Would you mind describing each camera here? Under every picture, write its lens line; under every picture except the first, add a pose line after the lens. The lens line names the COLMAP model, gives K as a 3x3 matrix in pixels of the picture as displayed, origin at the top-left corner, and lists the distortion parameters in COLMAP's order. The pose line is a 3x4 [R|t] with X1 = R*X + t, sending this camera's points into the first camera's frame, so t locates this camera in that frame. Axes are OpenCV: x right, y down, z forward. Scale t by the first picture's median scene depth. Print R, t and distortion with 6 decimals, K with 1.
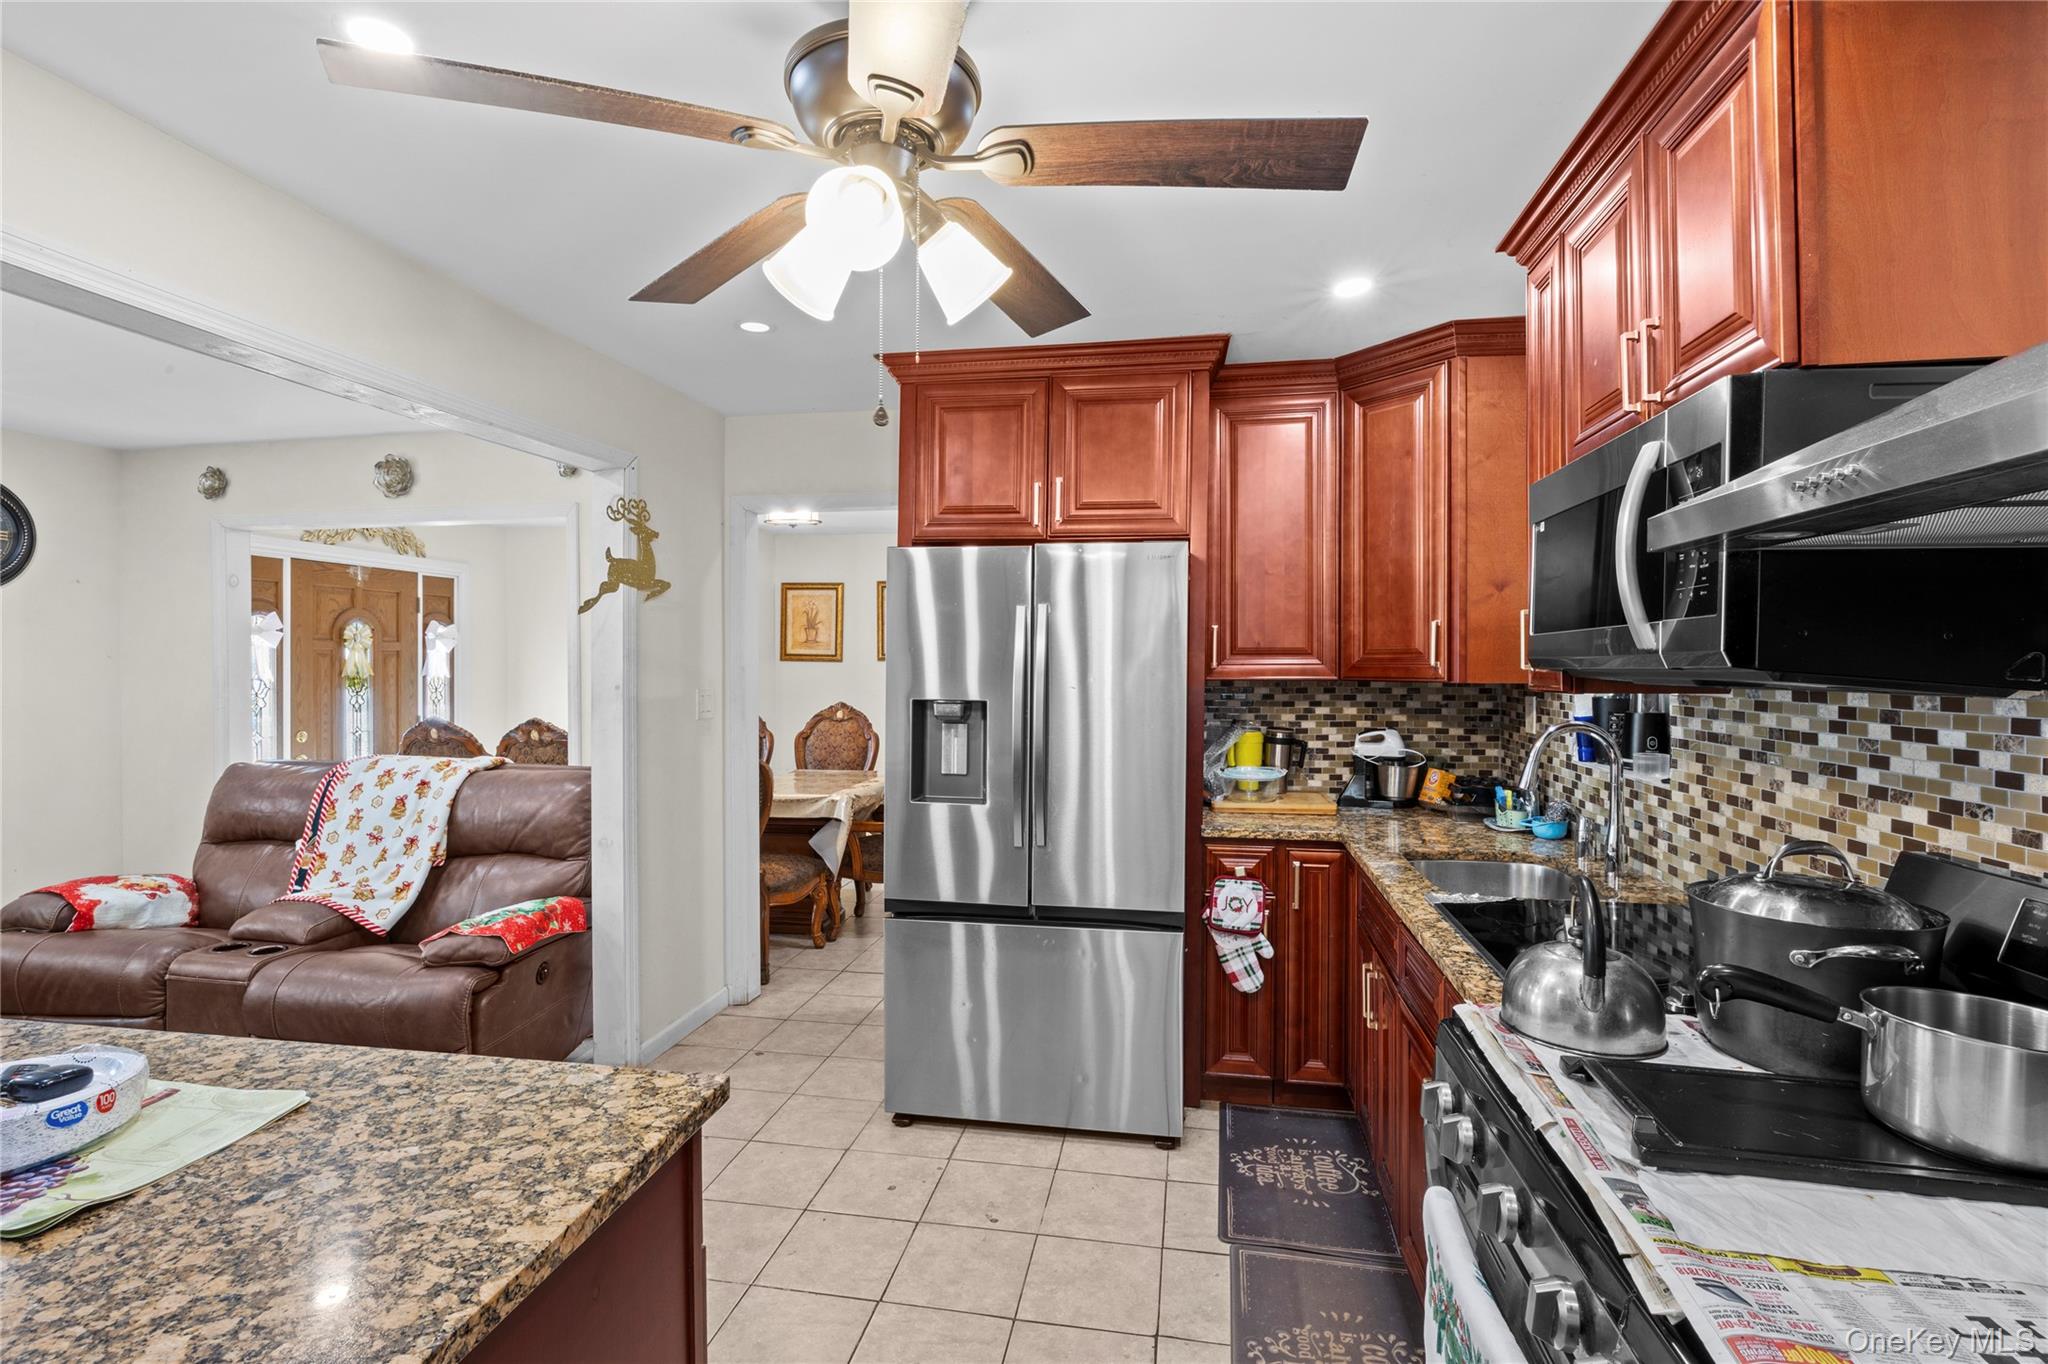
lens RADIAL K [[945.1, 0, 1046.1], [0, 945.1, 669.5], [0, 0, 1]] dist [-0.014679, 0.002592]
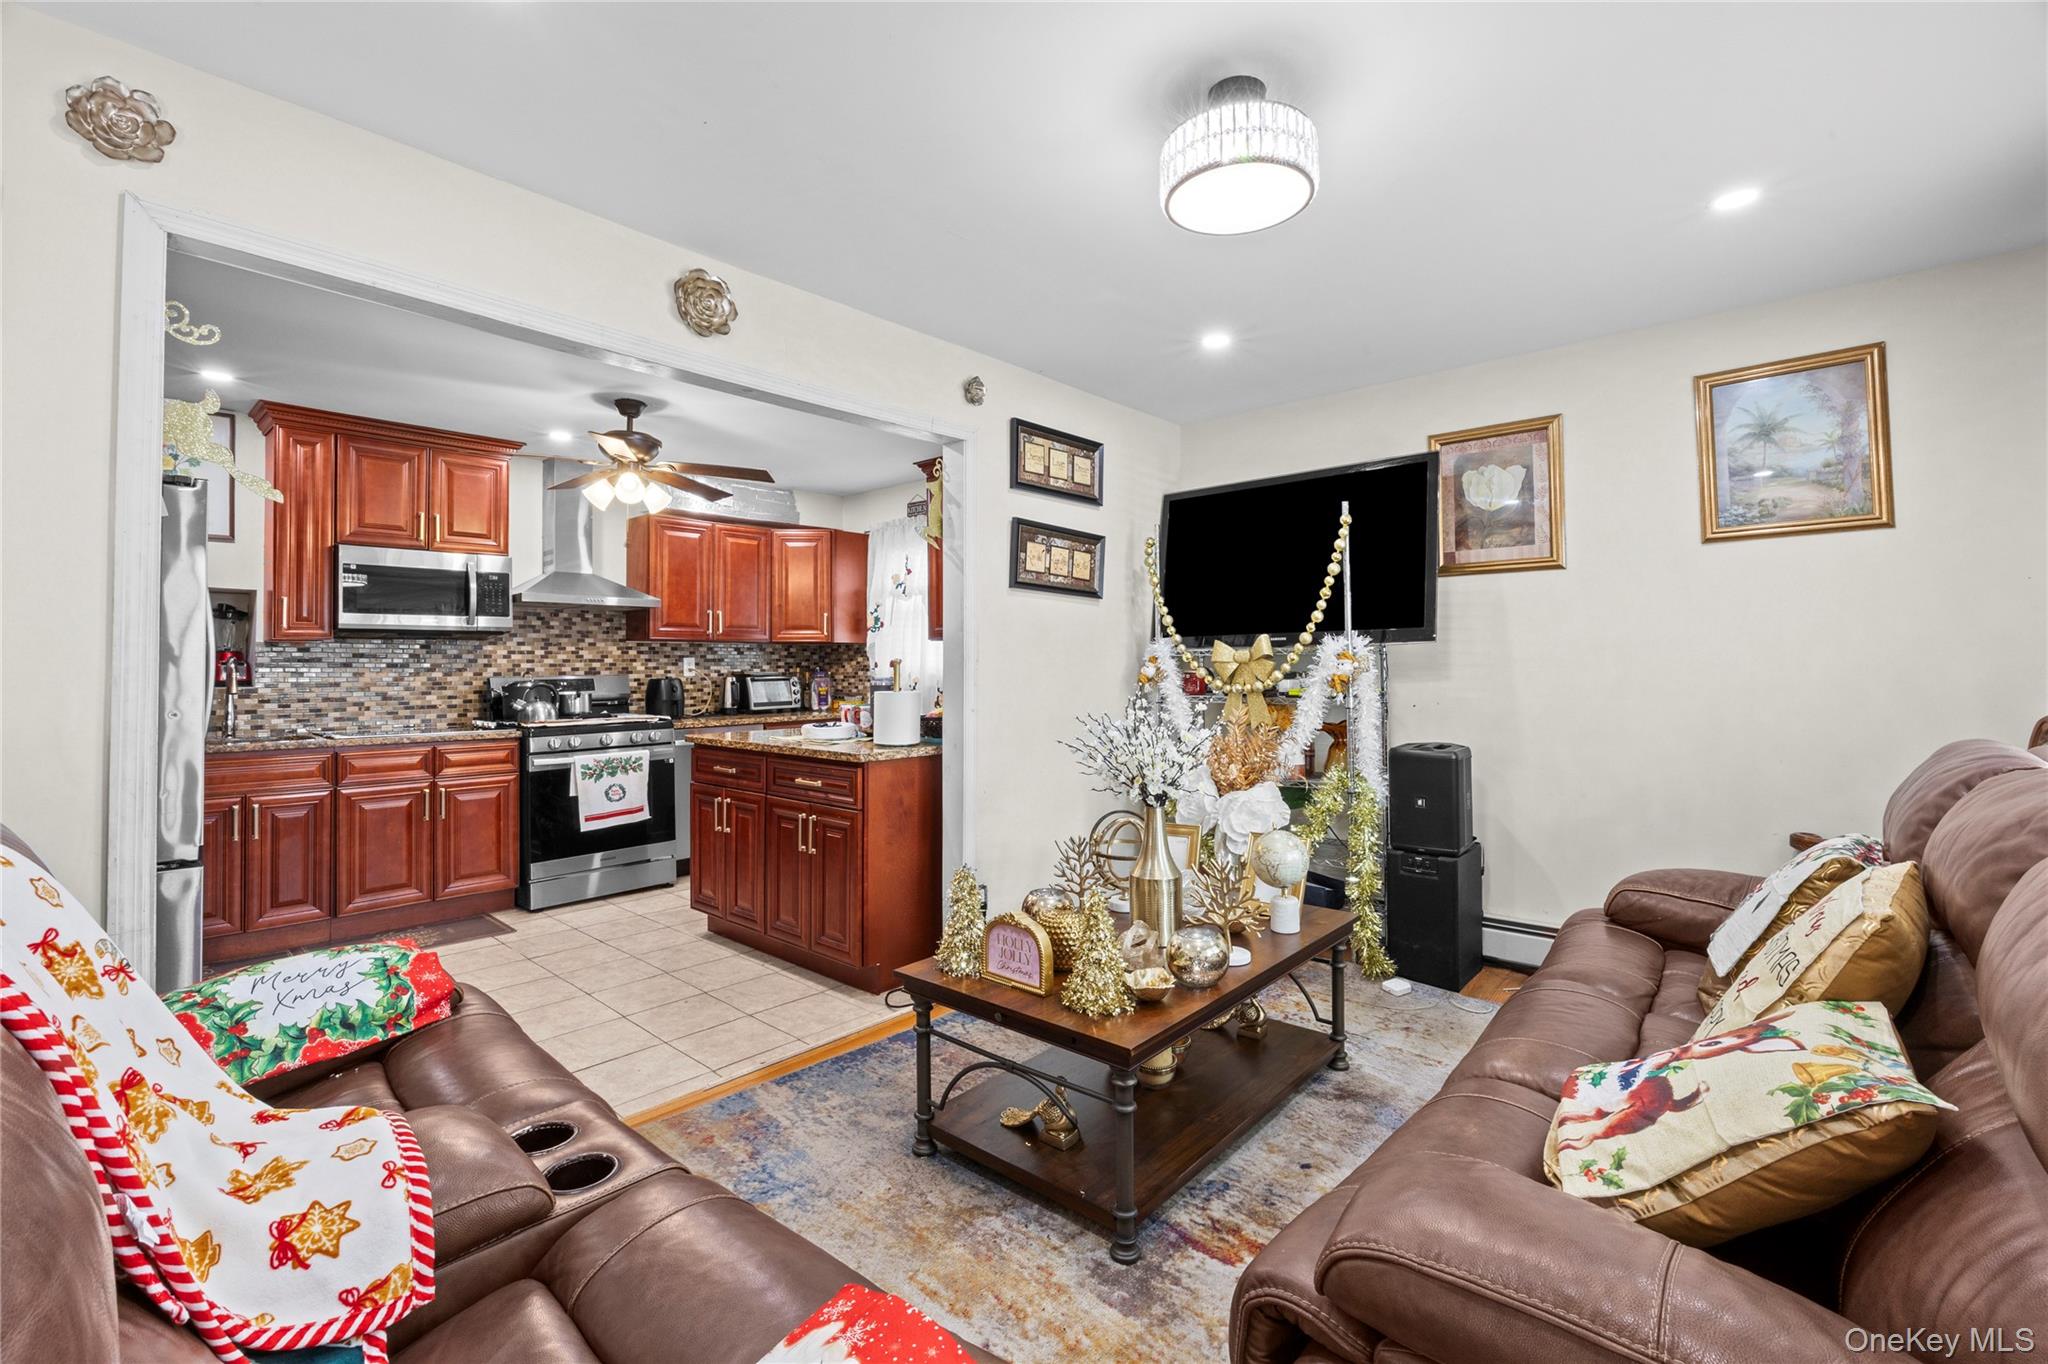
lens RADIAL K [[872.9, 0, 1007.0], [0, 872.9, 646.2], [0, 0, 1]] dist [-0.018509, -0.000430]
pose [[-0.833105, 0.019811, 0.552759, -1.836347], [0.009146, 0.999715, -0.022045, 0.098037], [-0.553039, -0.013310, -0.833049, 1.758611]]
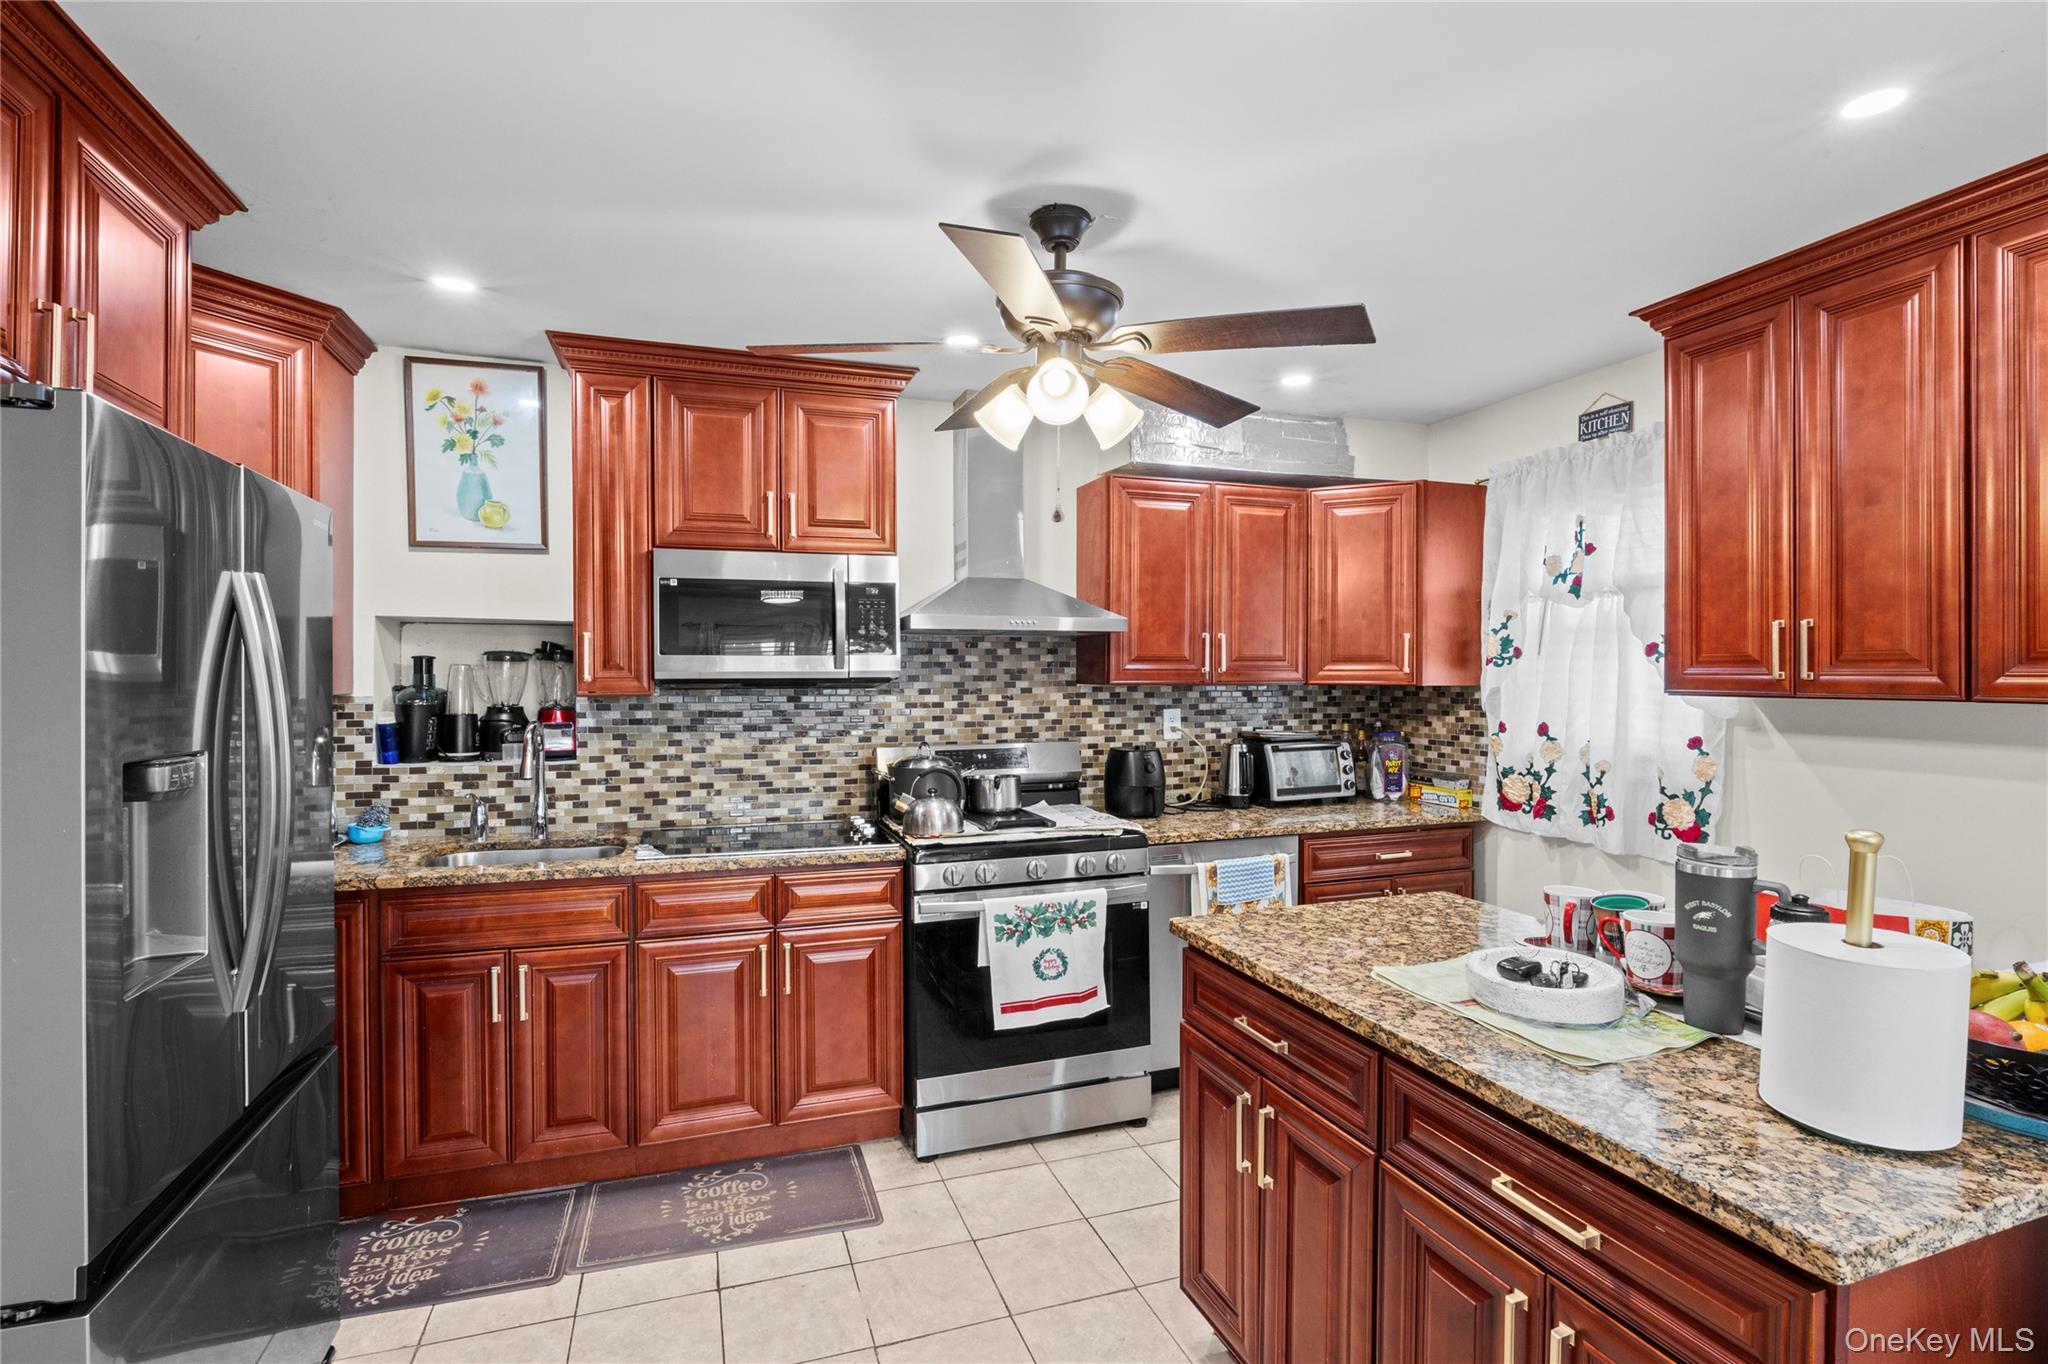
lens RADIAL K [[945.1, 0, 1015.1], [0, 945.1, 681.4], [0, 0, 1]] dist [-0.014679, 0.002592]
pose [[-0.463188, -0.006632, 0.886235, -0.961669], [0.003127, 0.999954, 0.009117, -0.007676], [-0.886254, 0.006994, -0.463146, 1.140051]]
